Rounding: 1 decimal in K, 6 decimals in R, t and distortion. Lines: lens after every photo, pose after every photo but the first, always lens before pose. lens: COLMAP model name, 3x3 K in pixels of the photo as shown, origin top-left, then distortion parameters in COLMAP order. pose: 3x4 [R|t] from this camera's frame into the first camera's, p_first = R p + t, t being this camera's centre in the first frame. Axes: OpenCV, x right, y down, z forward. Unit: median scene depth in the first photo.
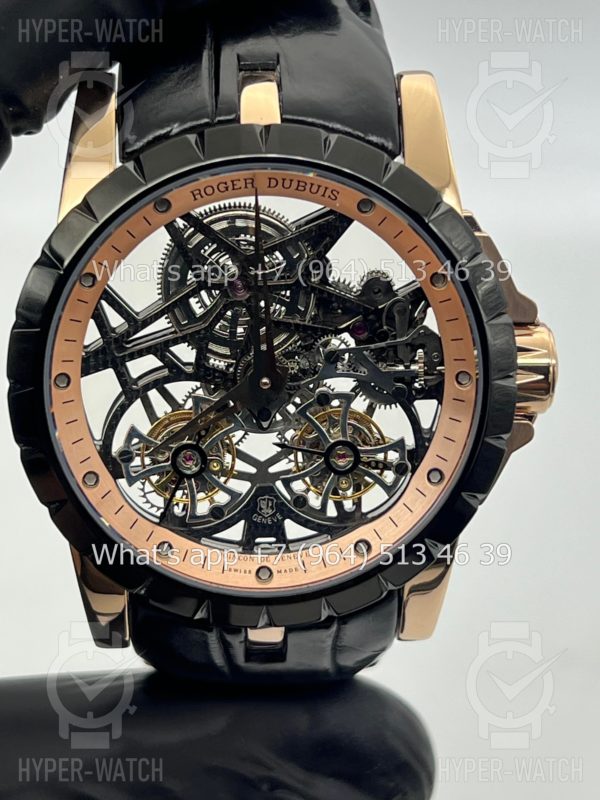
lens RADIAL K [[1782.5, 0, 299.6], [0, 1782.5, 410.0], [0, 0, 1]] dist [0.108176, -0.089459]
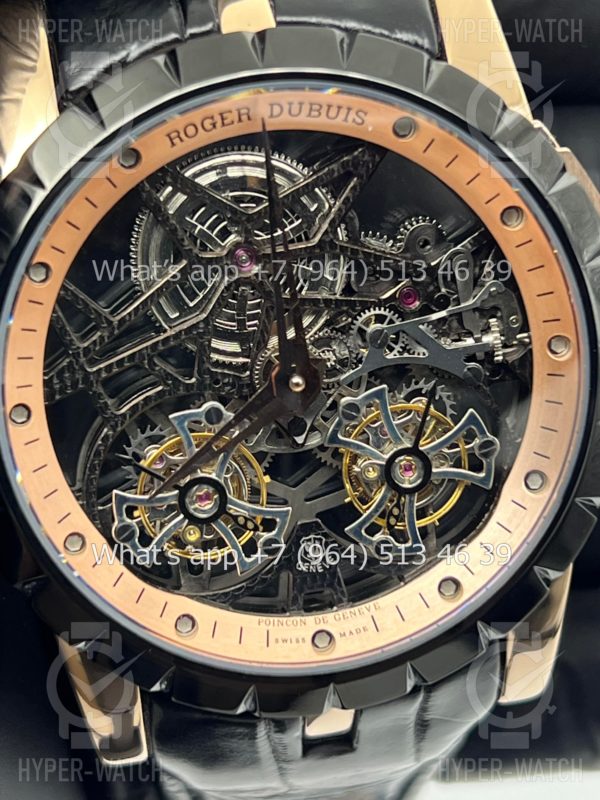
lens RADIAL K [[1798.0, 0, 300.0], [0, 1798.0, 400.0], [0, 0, 1]] dist [0.153096, -0.165812]
pose [[0.991267, -0.121067, 0.052264, -0.056412], [0.121423, 0.992594, -0.003667, -0.005447], [-0.051433, 0.009981, 0.998627, 0.254940]]
